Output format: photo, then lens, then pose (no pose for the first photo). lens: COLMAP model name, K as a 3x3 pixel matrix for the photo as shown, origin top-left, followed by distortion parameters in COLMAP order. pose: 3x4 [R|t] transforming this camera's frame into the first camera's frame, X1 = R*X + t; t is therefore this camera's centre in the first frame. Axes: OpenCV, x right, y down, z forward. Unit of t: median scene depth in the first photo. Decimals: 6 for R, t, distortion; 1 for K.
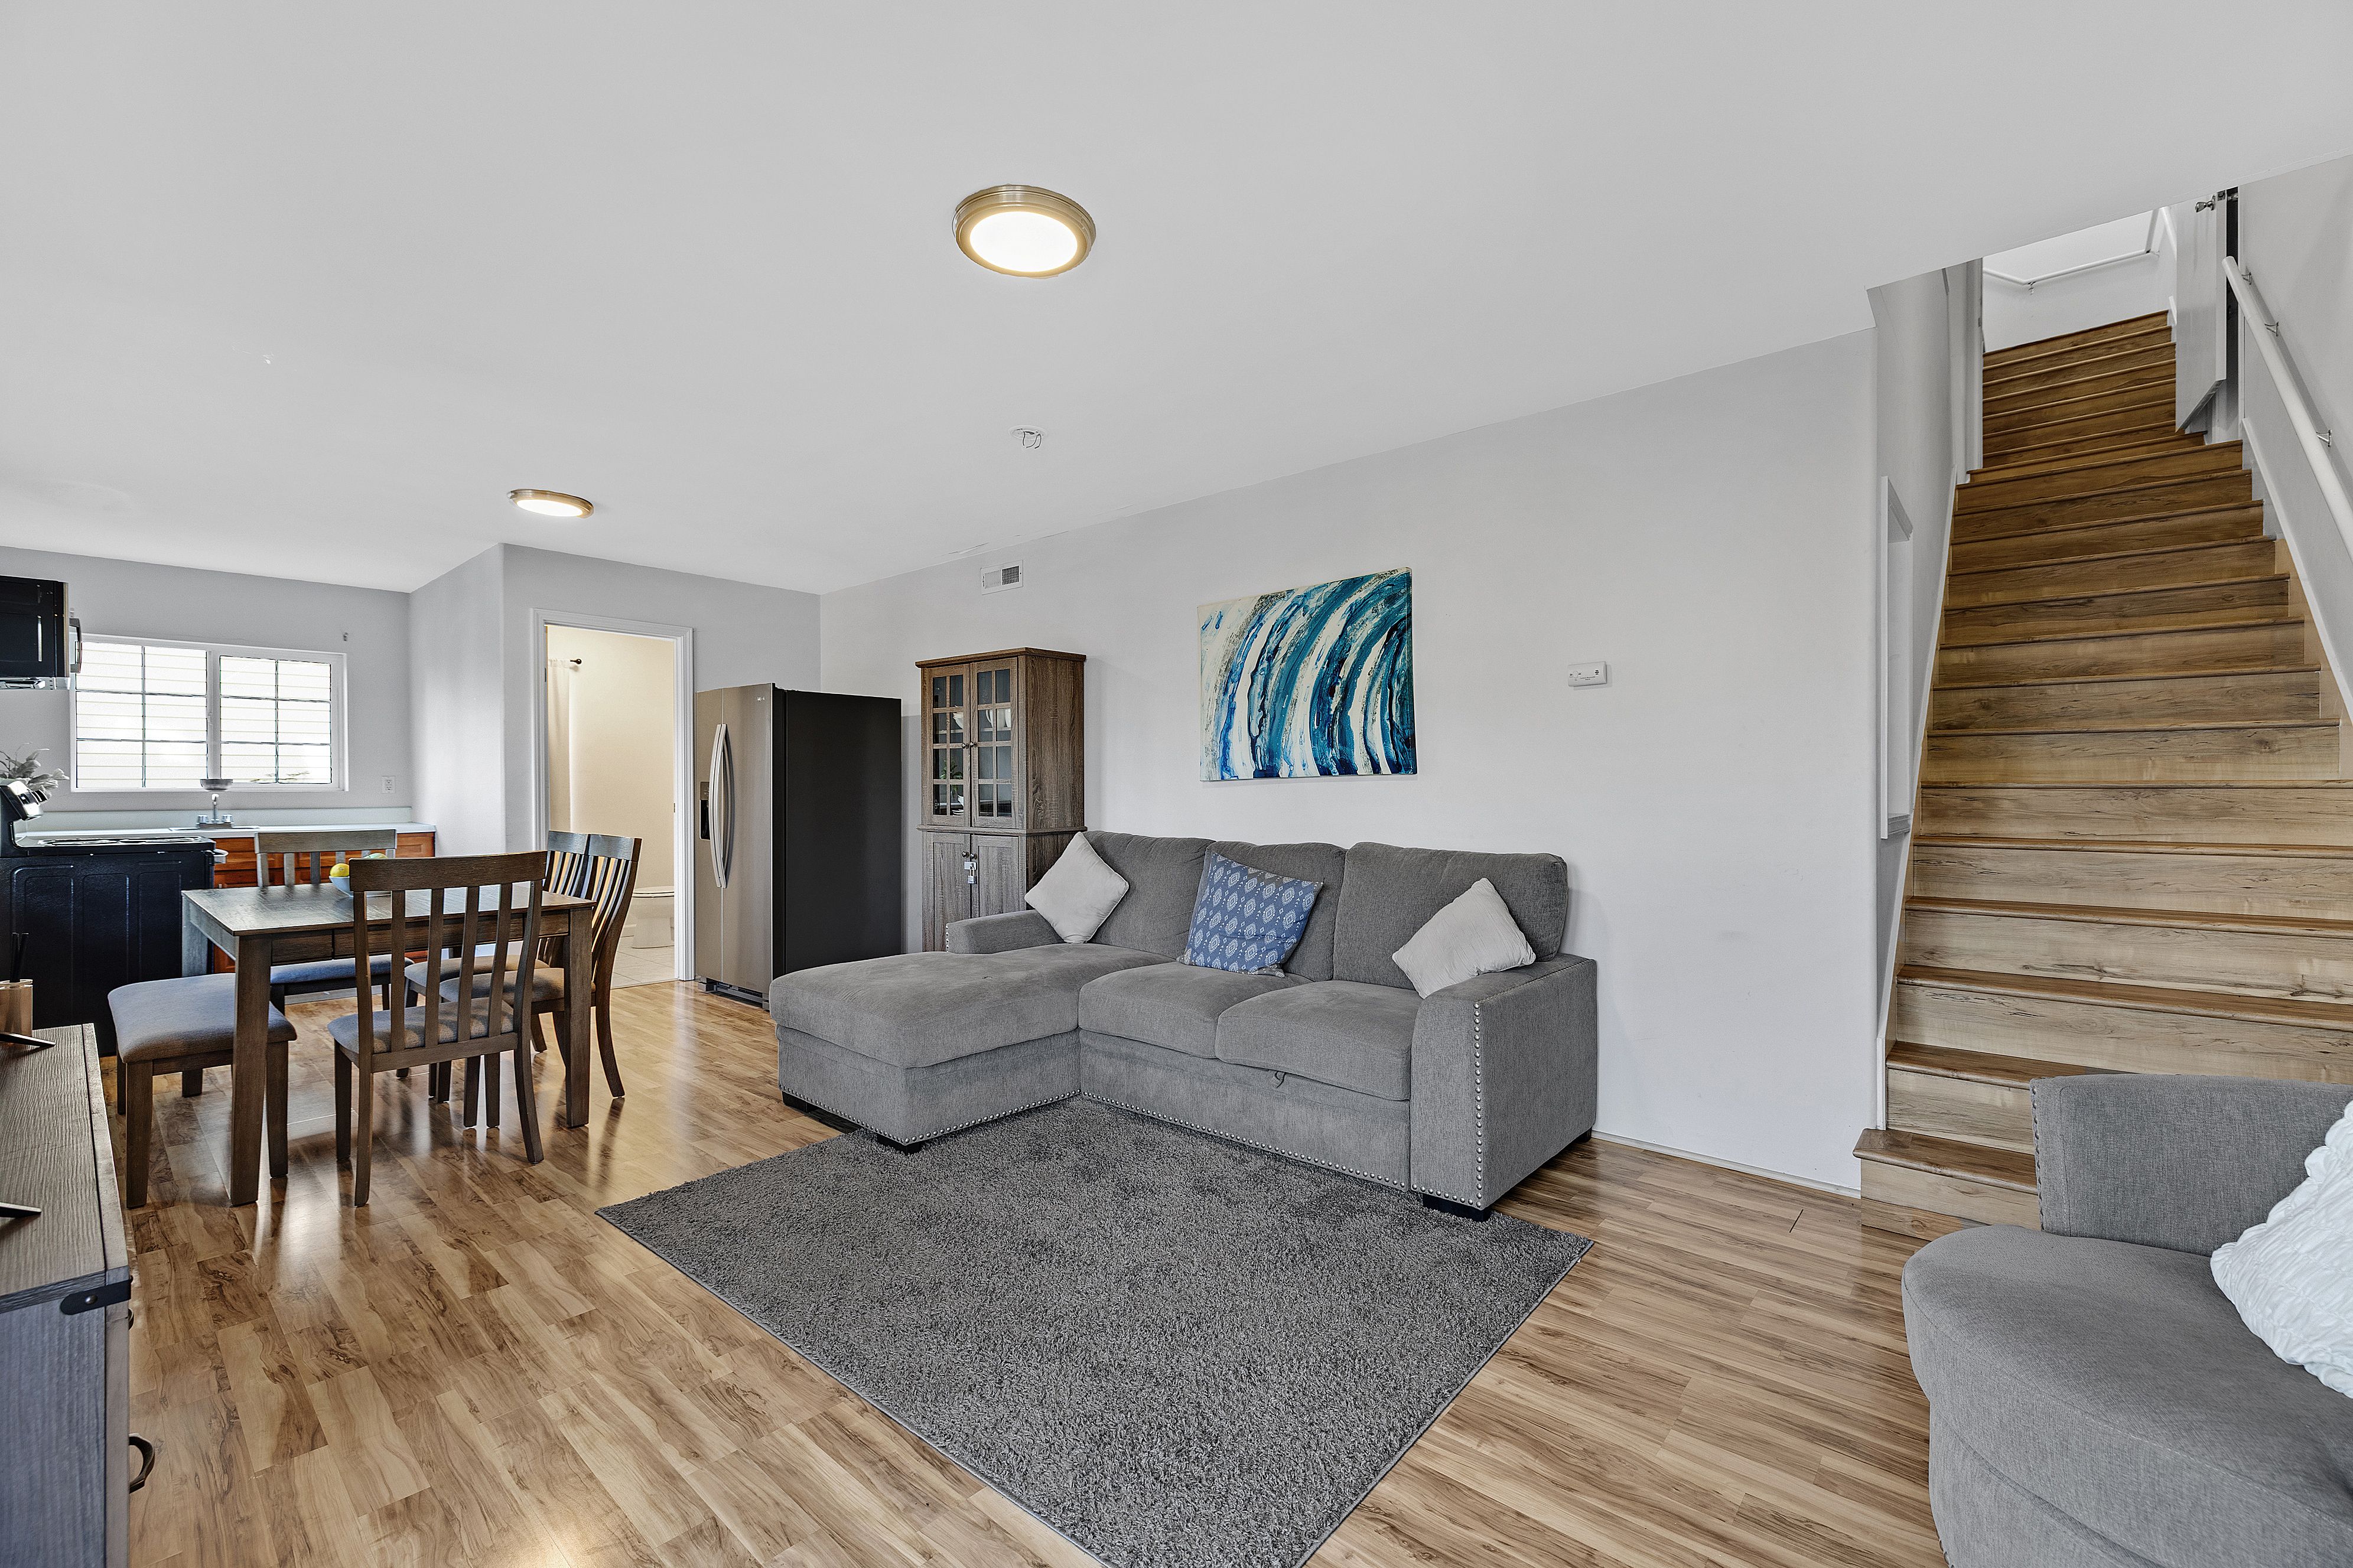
lens RADIAL K [[991.4, 0, 1169.6], [0, 991.4, 788.8], [0, 0, 1]] dist [0.000157, -0.000644]
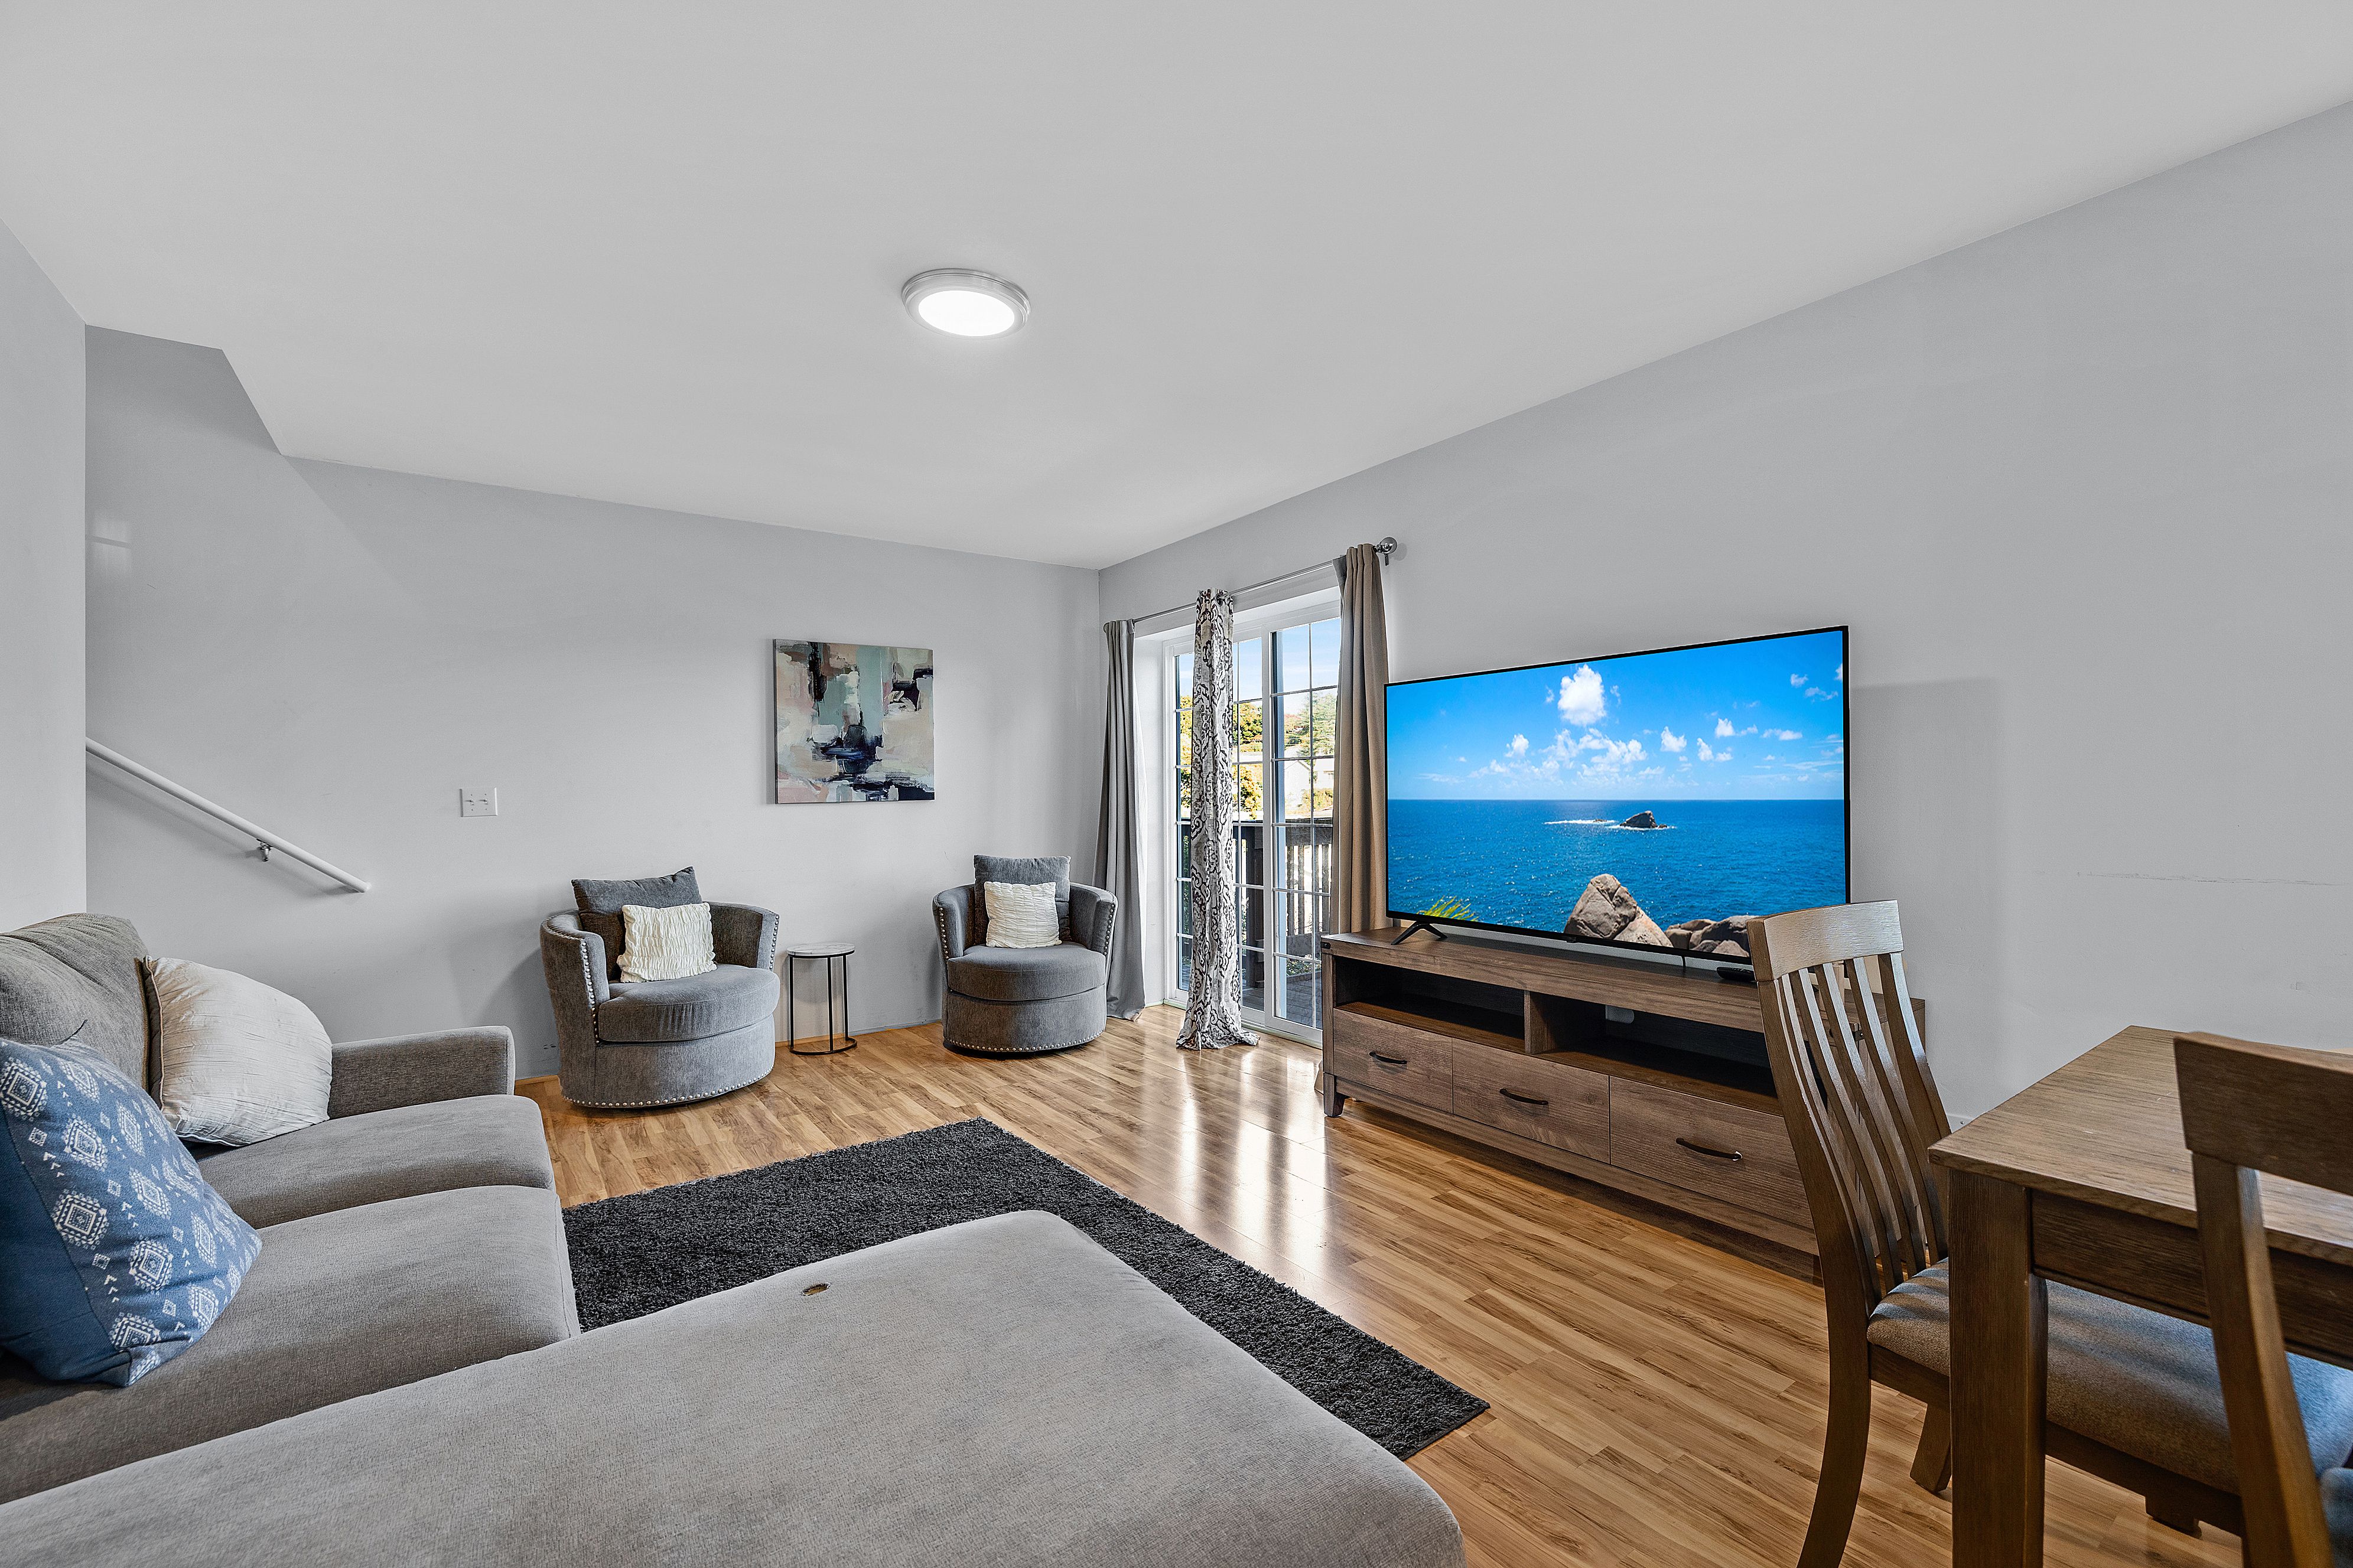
lens RADIAL K [[991.4, 0, 1169.6], [0, 991.4, 788.8], [0, 0, 1]] dist [0.000157, -0.000644]
pose [[-0.972676, 0.014952, 0.231683, -0.734717], [0.014146, 0.999887, -0.005140, -0.003102], [-0.231734, -0.001723, -0.972778, 2.393200]]
